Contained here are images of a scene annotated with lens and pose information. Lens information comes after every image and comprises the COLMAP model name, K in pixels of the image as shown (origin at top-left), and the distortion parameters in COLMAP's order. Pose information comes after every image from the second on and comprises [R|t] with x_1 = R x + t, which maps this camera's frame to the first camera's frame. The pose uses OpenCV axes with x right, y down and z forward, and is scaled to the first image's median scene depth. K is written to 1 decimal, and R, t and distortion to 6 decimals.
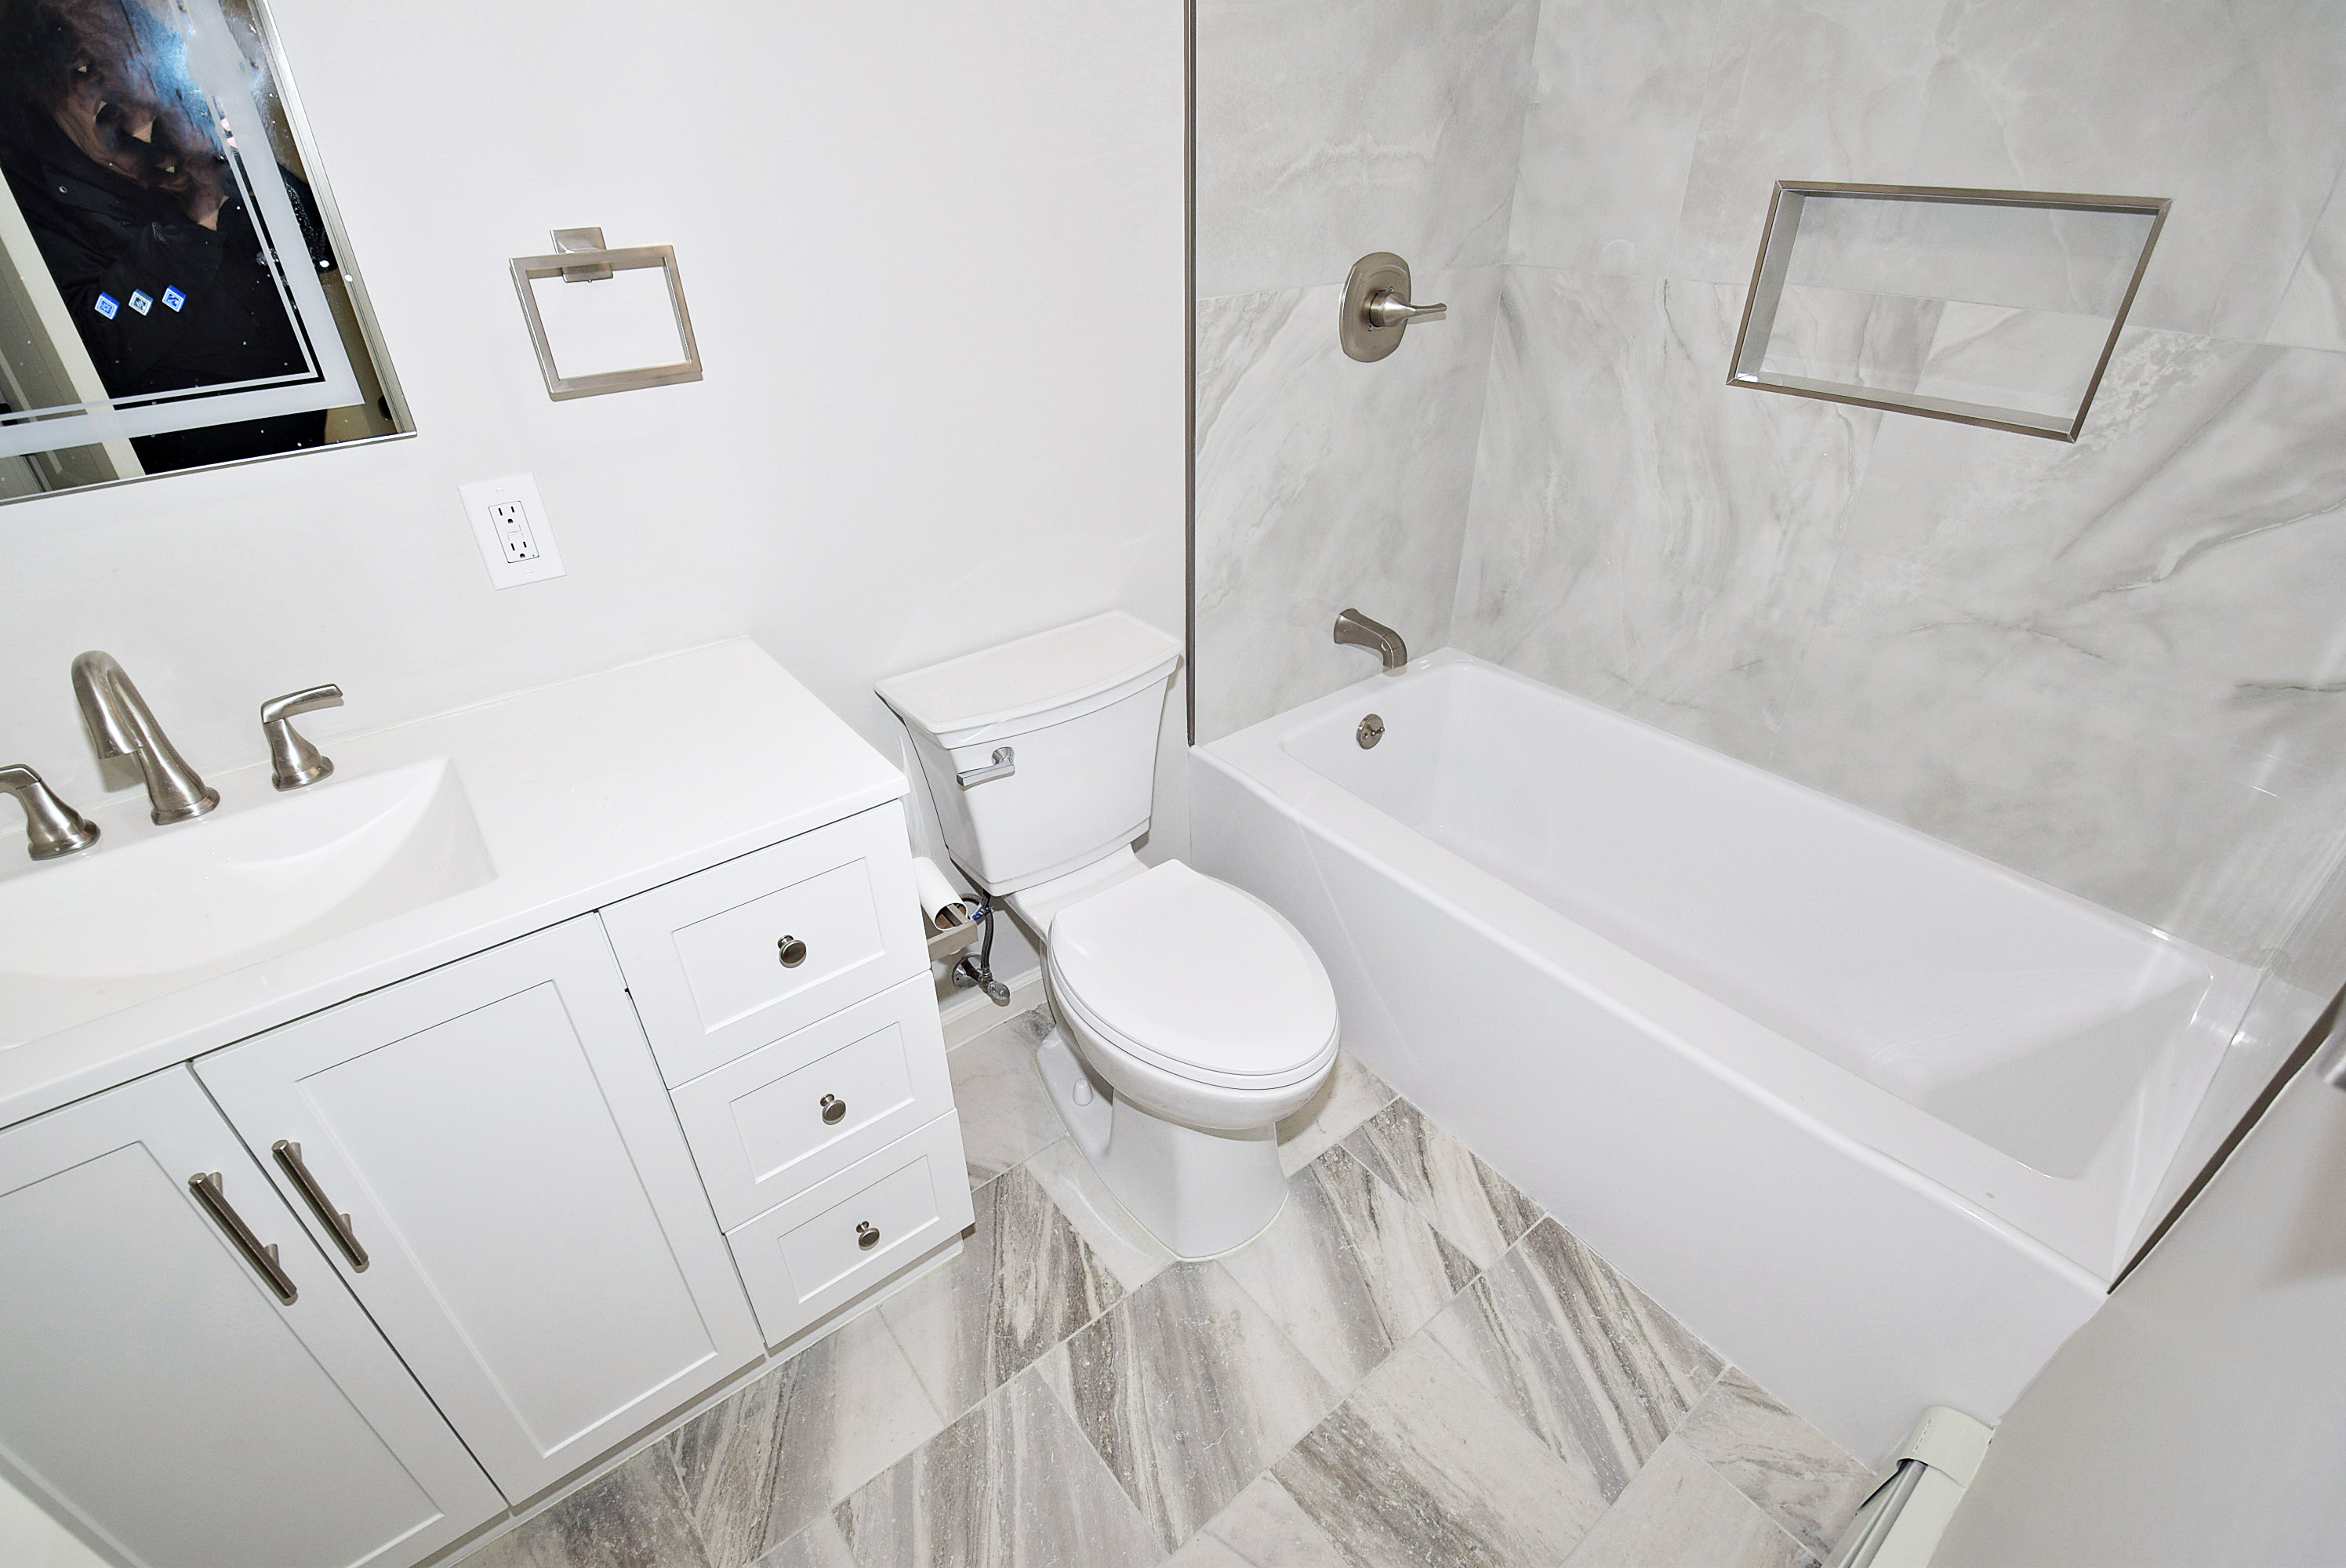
lens RADIAL K [[1041.6, 0, 1161.8], [0, 1041.6, 784.8], [0, 0, 1]] dist [-0.004320, -0.013976]
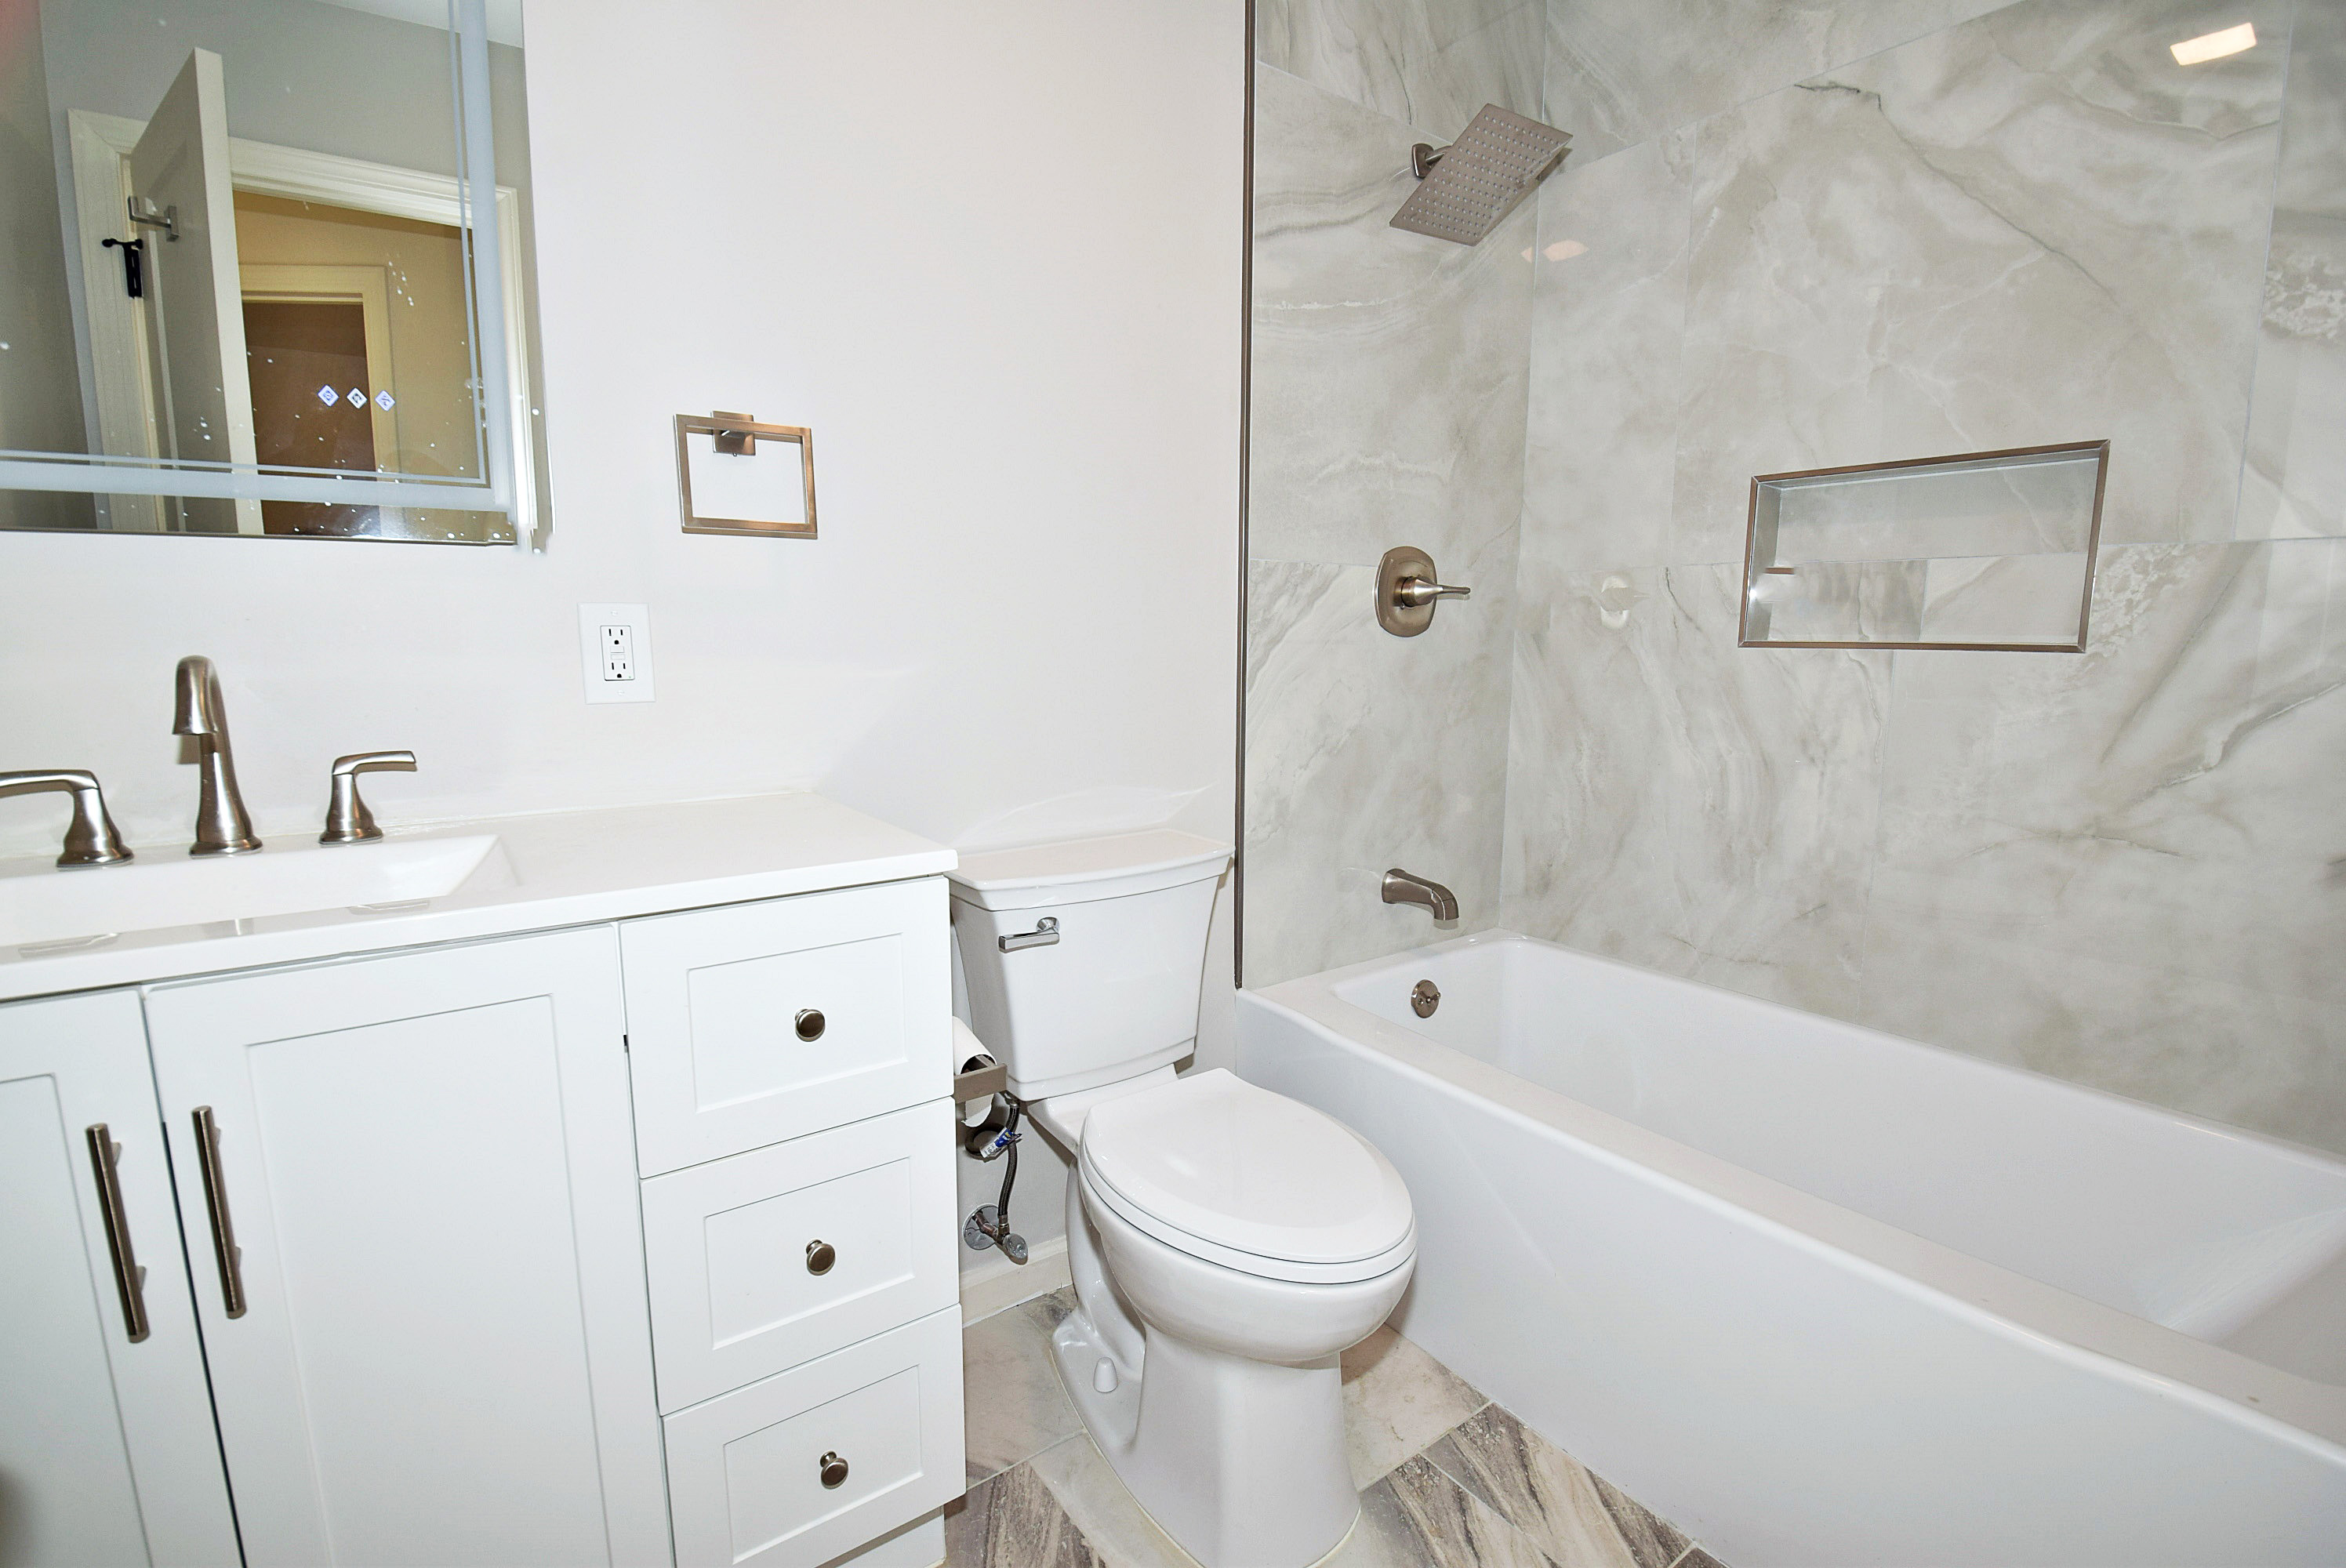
lens RADIAL K [[1041.6, 0, 1170.3], [0, 1041.6, 782.5], [0, 0, 1]] dist [-0.004320, -0.013976]
pose [[0.999309, 0.023396, -0.028877, -0.012678], [-0.032969, 0.916704, -0.398205, 0.206278], [0.017155, 0.398882, 0.916842, 0.058800]]
